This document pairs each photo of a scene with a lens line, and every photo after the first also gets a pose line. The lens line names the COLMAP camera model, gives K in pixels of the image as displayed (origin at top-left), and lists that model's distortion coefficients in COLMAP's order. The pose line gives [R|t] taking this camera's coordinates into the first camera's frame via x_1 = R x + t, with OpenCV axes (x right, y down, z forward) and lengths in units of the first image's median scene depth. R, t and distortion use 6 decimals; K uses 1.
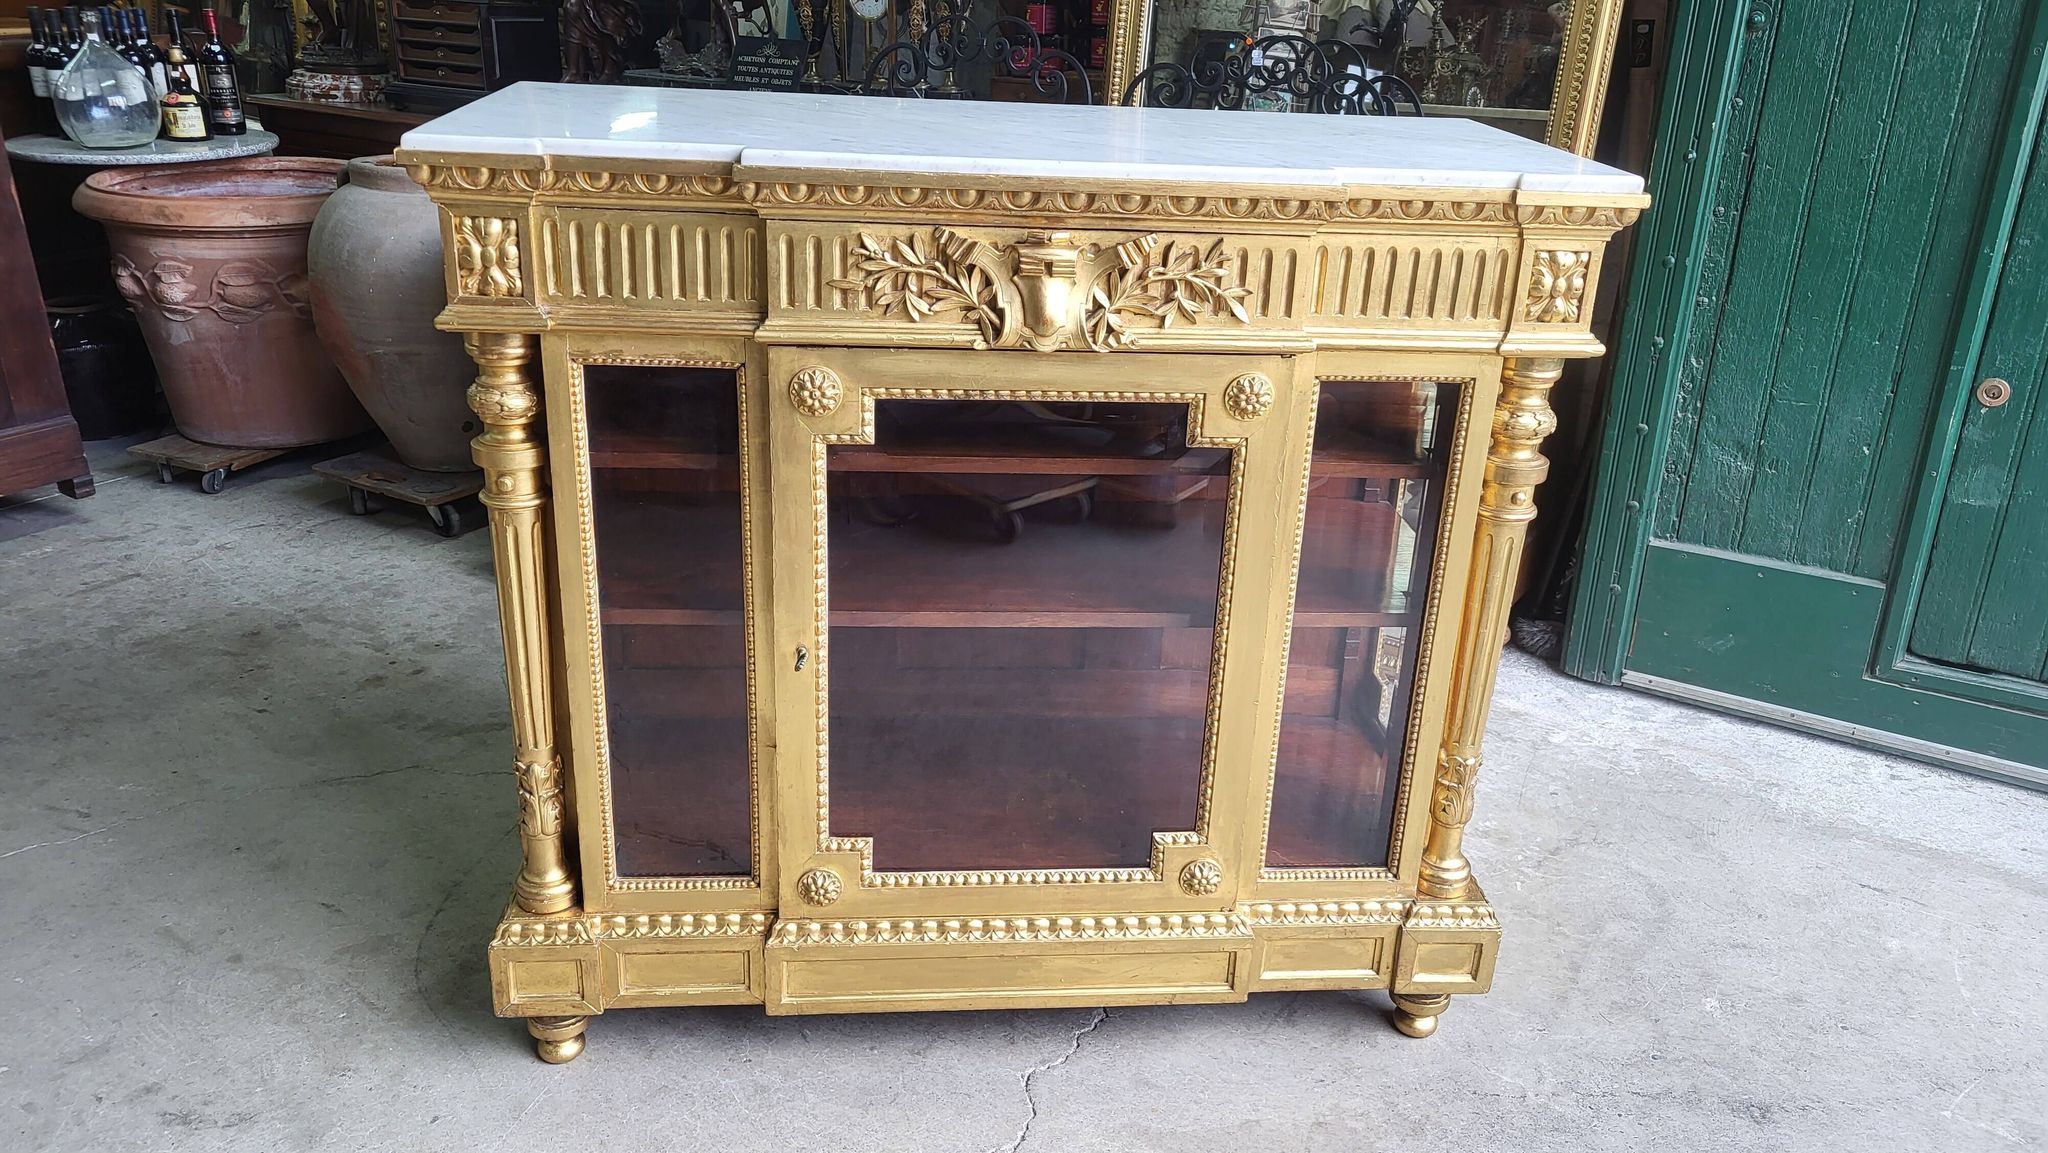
lens RADIAL K [[1557.9, 0, 1038.9], [0, 1557.9, 559.1], [0, 0, 1]] dist [0.039477, -0.000234]
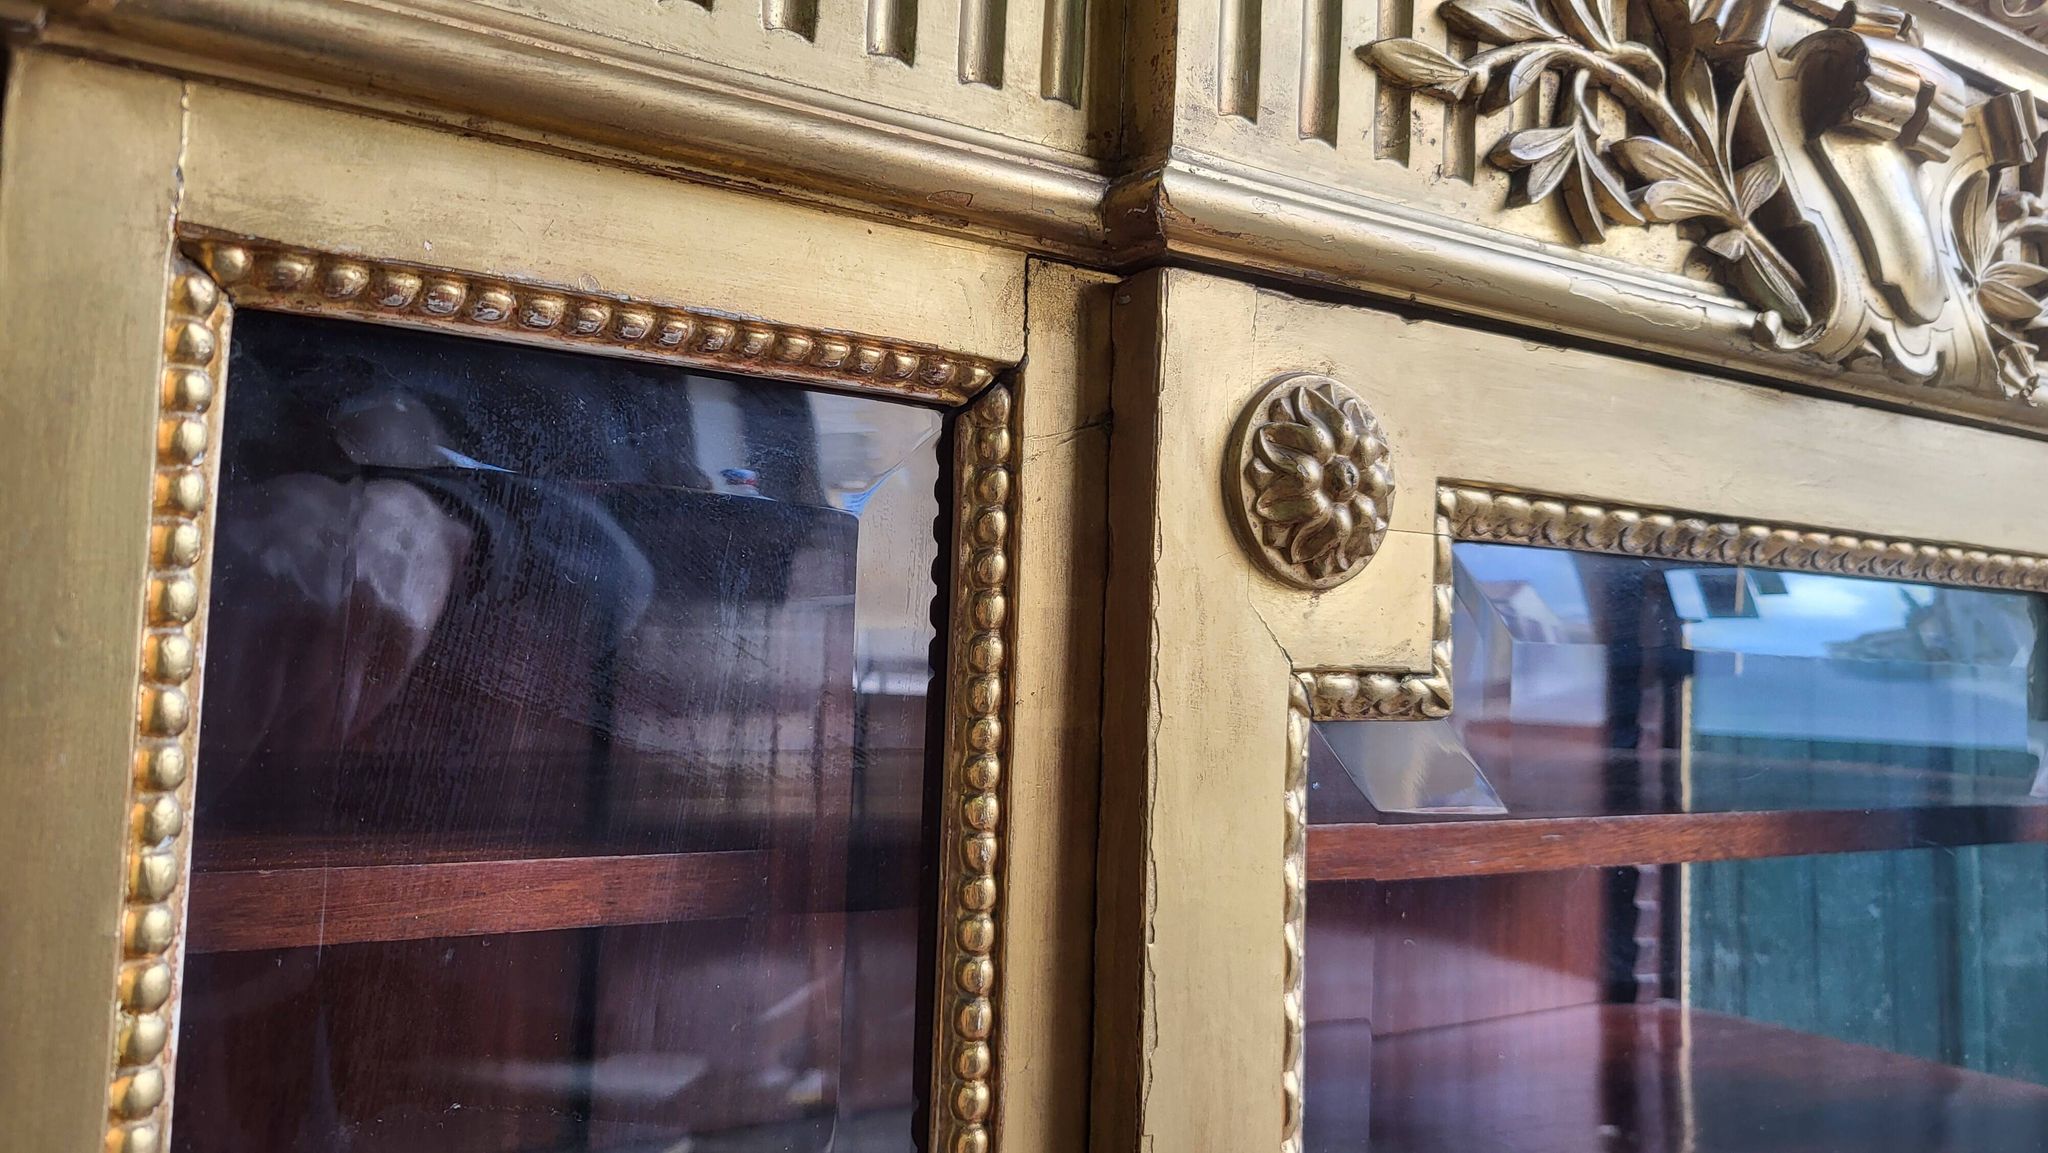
lens RADIAL K [[1551.4, 0, 1024.0], [0, 1551.4, 576.5], [0, 0, 1]] dist [0.034392, -0.001159]
pose [[0.886745, 0.009834, 0.462155, -0.259544], [0.178845, 0.914618, -0.362614, -0.012635], [-0.426261, 0.404200, 0.809273, 0.732488]]
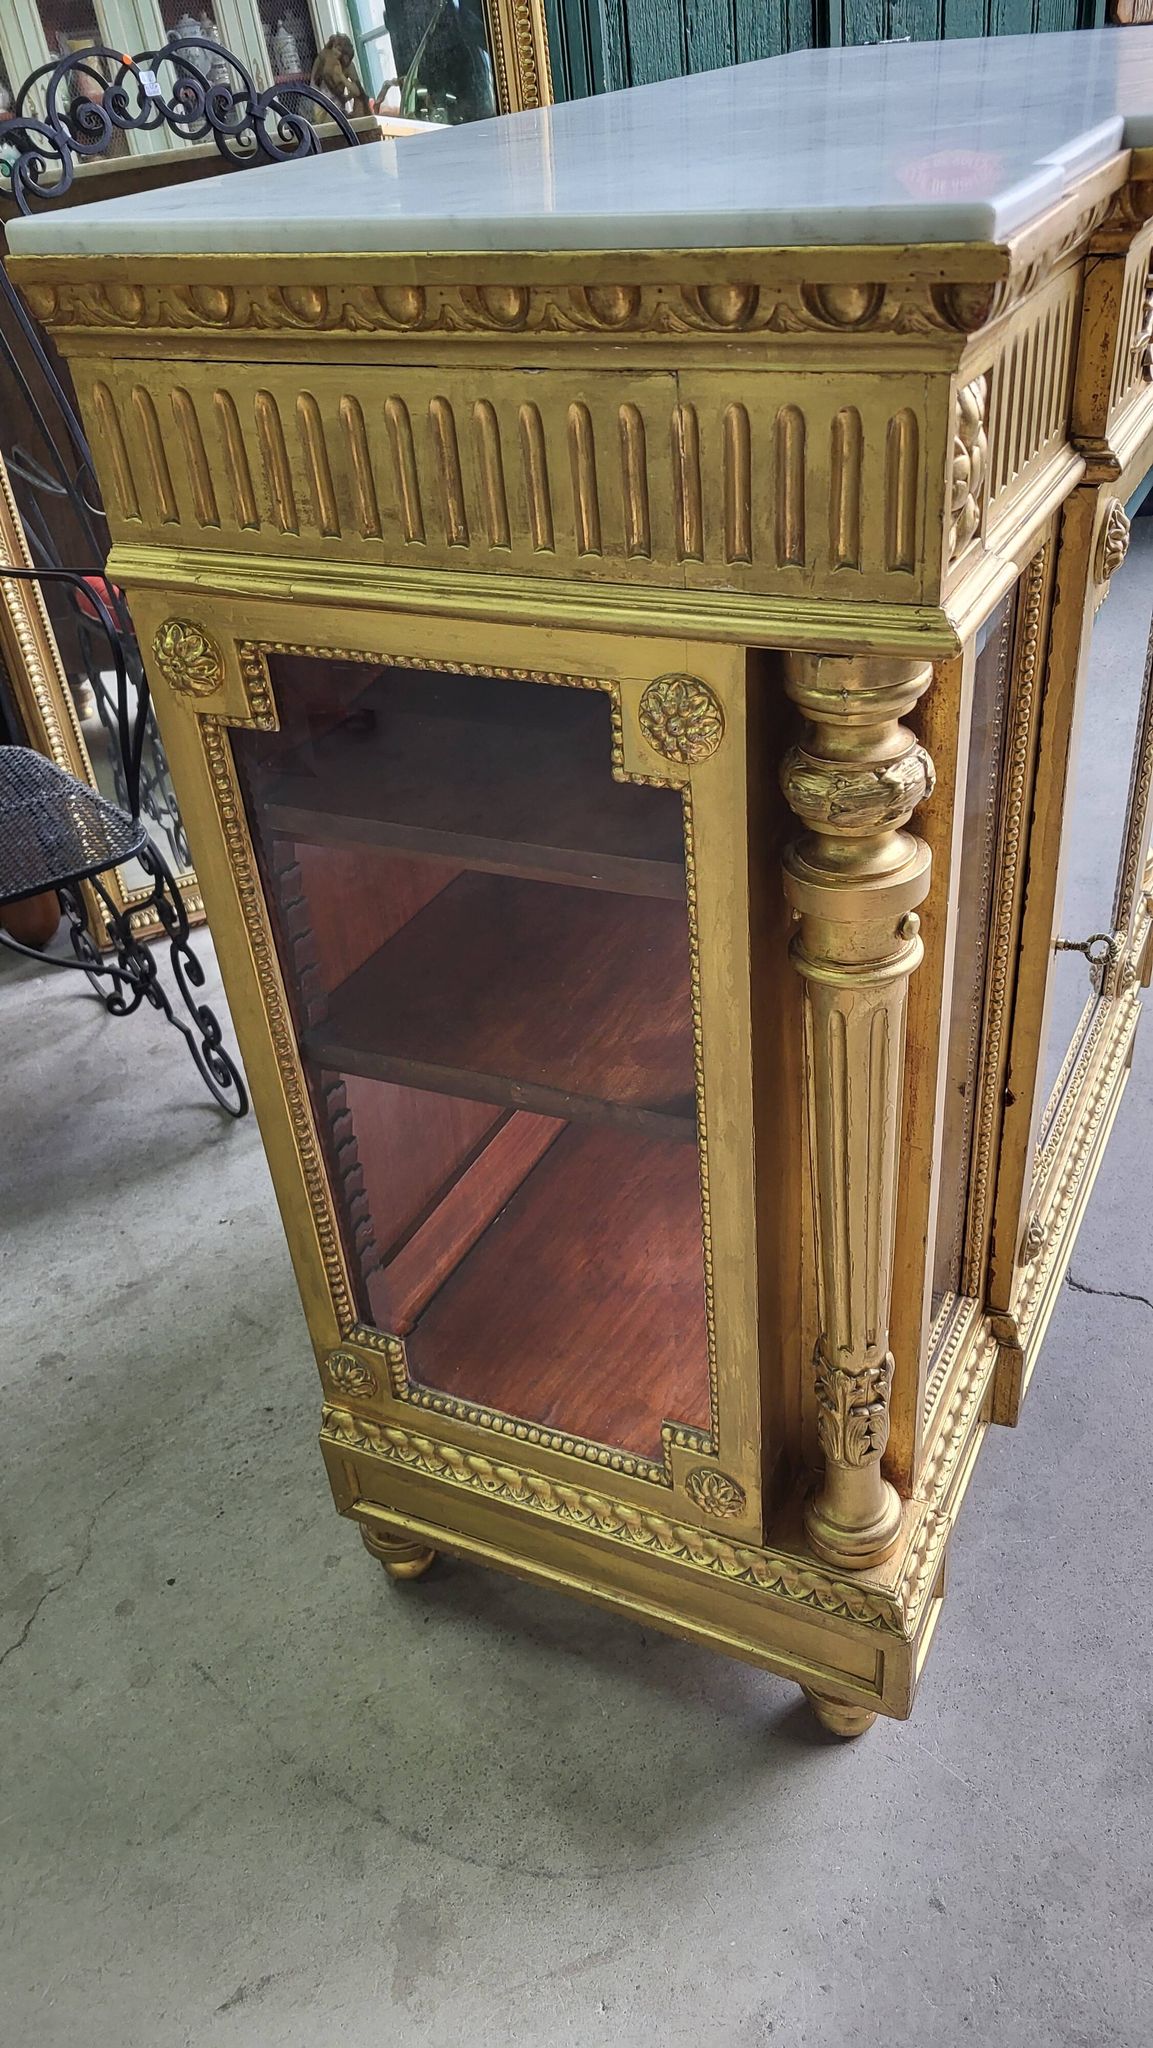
lens RADIAL K [[1568.1, 0, 578.3], [0, 1568.1, 1060.8], [0, 0, 1]] dist [0.036033, -0.000117]
pose [[0.505099, -0.553344, 0.662333, -0.701456], [0.410919, 0.829043, 0.379253, -0.233469], [-0.758960, 0.080605, 0.646129, 0.674791]]
